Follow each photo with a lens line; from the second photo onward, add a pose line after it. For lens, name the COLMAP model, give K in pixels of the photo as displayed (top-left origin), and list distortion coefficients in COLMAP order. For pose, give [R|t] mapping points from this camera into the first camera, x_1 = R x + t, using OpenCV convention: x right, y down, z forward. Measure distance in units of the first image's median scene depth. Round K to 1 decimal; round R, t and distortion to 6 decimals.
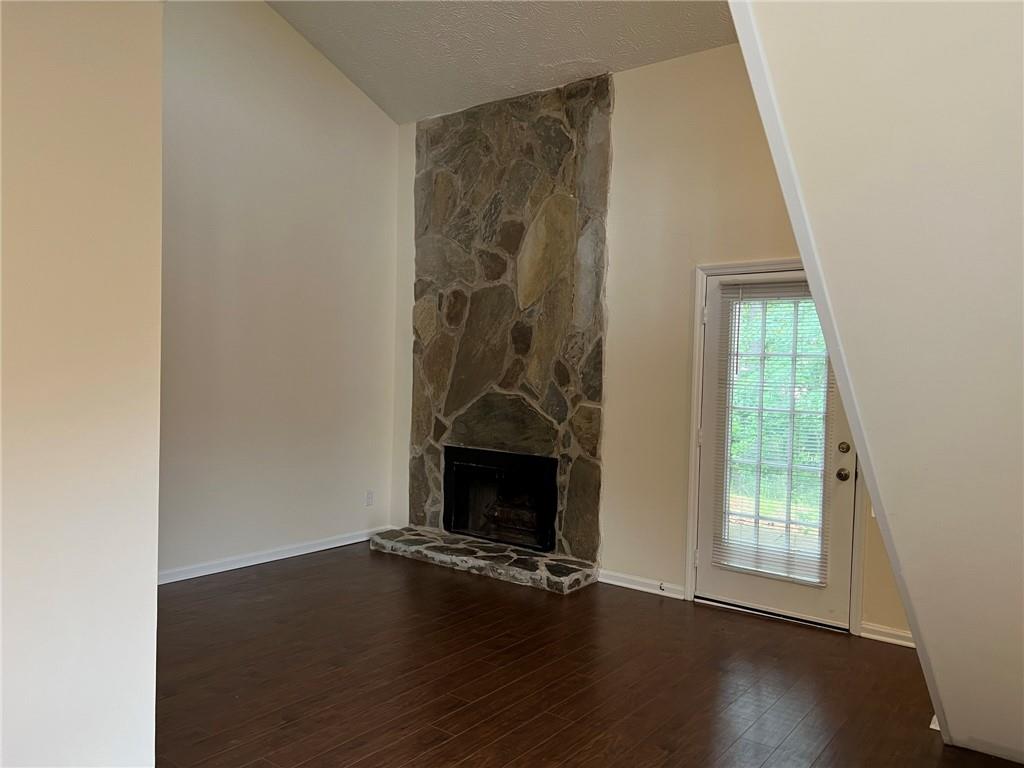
lens RADIAL K [[767.7, 0, 510.8], [0, 767.7, 390.1], [0, 0, 1]] dist [0.054991, -0.056756]
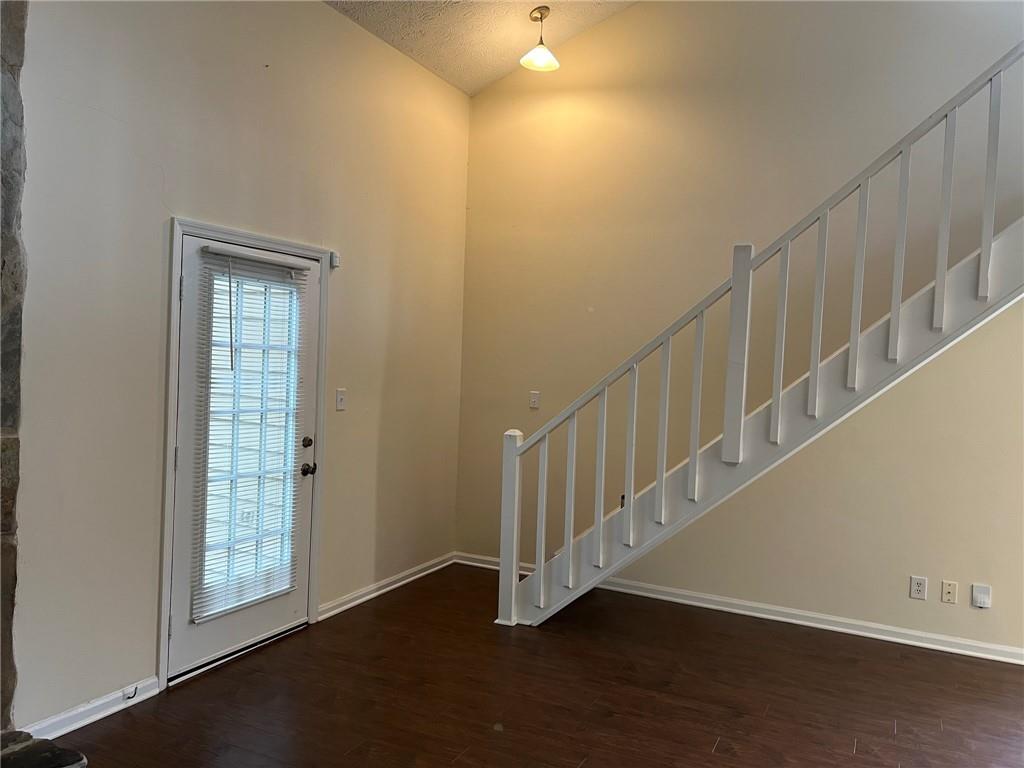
lens RADIAL K [[767.7, 0, 519.1], [0, 767.7, 389.0], [0, 0, 1]] dist [0.054991, -0.056756]
pose [[-0.200494, -0.057073, 0.978031, -0.478680], [0.000731, 0.998293, 0.058405, -0.041278], [-0.979695, 0.012425, -0.200110, 0.763771]]
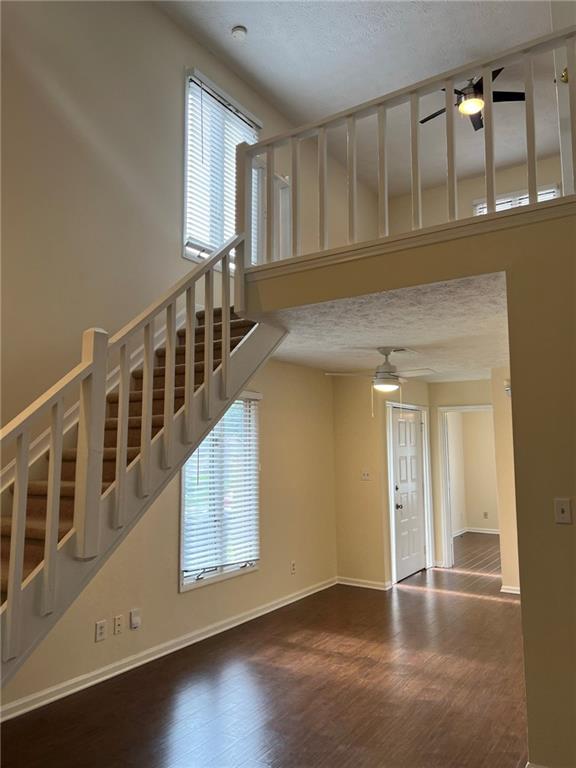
lens RADIAL K [[575.7, 0, 280.1], [0, 575.7, 386.1], [0, 0, 1]] dist [0.054991, -0.056756]
pose [[-0.998397, -0.016470, -0.054155, 0.057361], [-0.013407, 0.998315, -0.056450, -0.054430], [0.054993, -0.055634, -0.996936, 0.957358]]
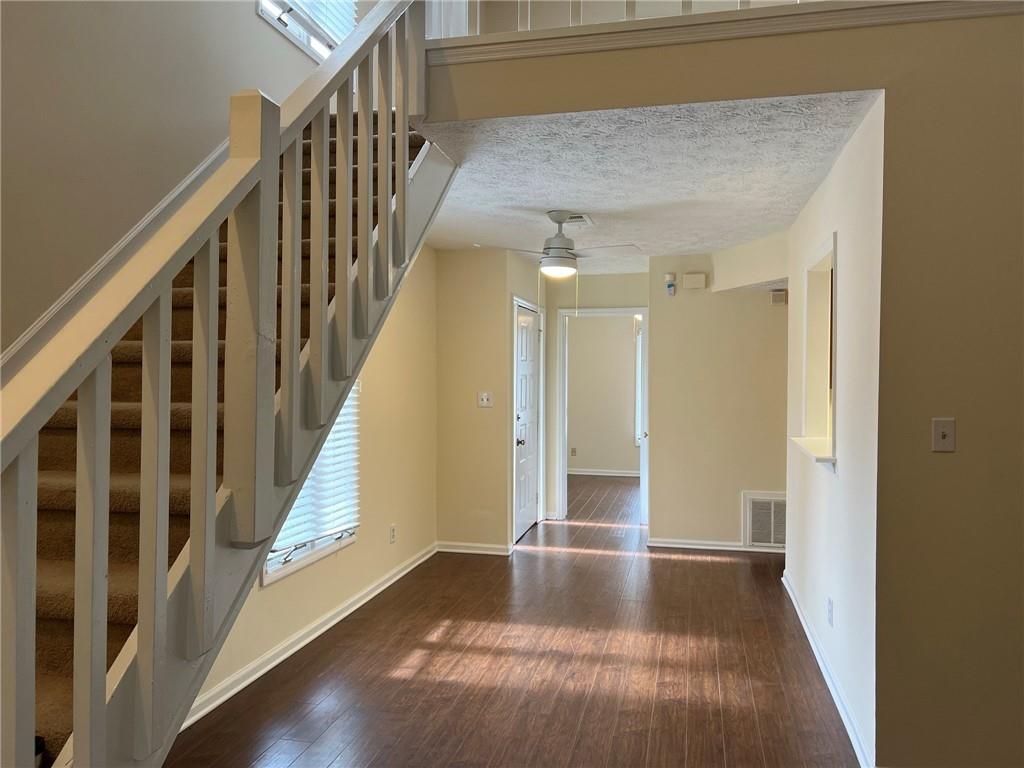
lens RADIAL K [[767.7, 0, 511.9], [0, 767.7, 386.6], [0, 0, 1]] dist [0.054991, -0.056756]
pose [[-0.912306, -0.012466, -0.409319, 0.240323], [-0.040293, 0.997419, 0.059431, -0.026405], [0.407521, 0.070712, -0.910454, 0.790459]]
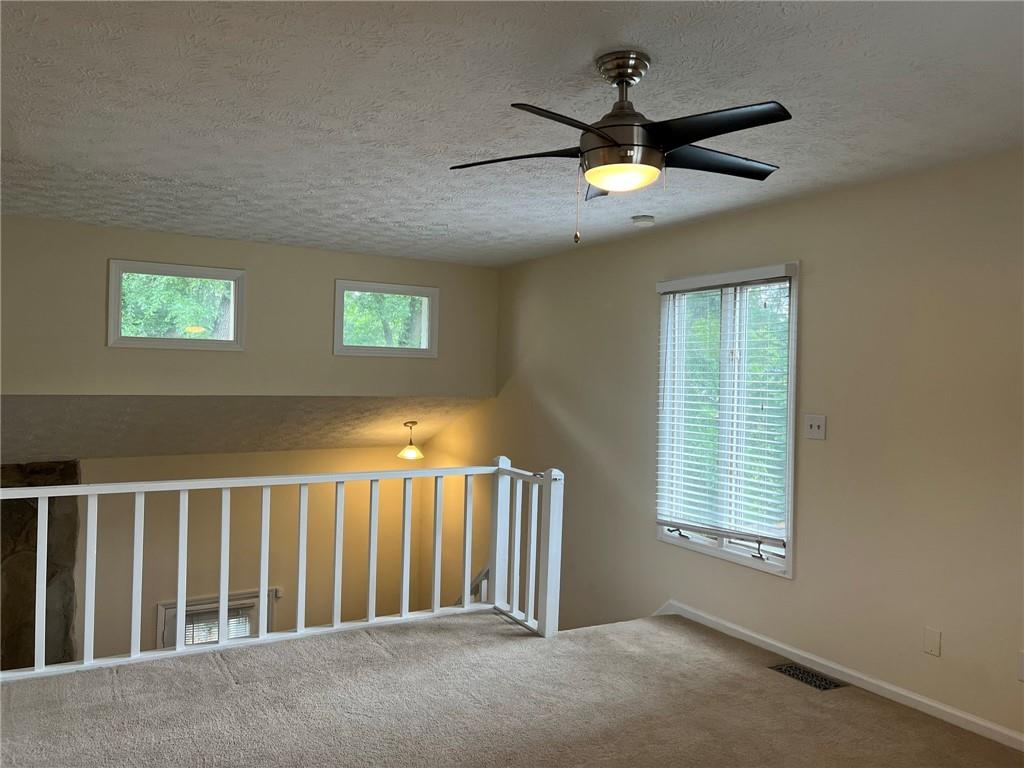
lens RADIAL K [[767.7, 0, 511.3], [0, 767.7, 378.3], [0, 0, 1]] dist [0.054991, -0.056756]
pose [[0.366592, -0.005604, 0.930365, -0.797163], [0.027168, 0.999620, -0.004684, -0.512218], [-0.929985, 0.026993, 0.366605, -0.149547]]
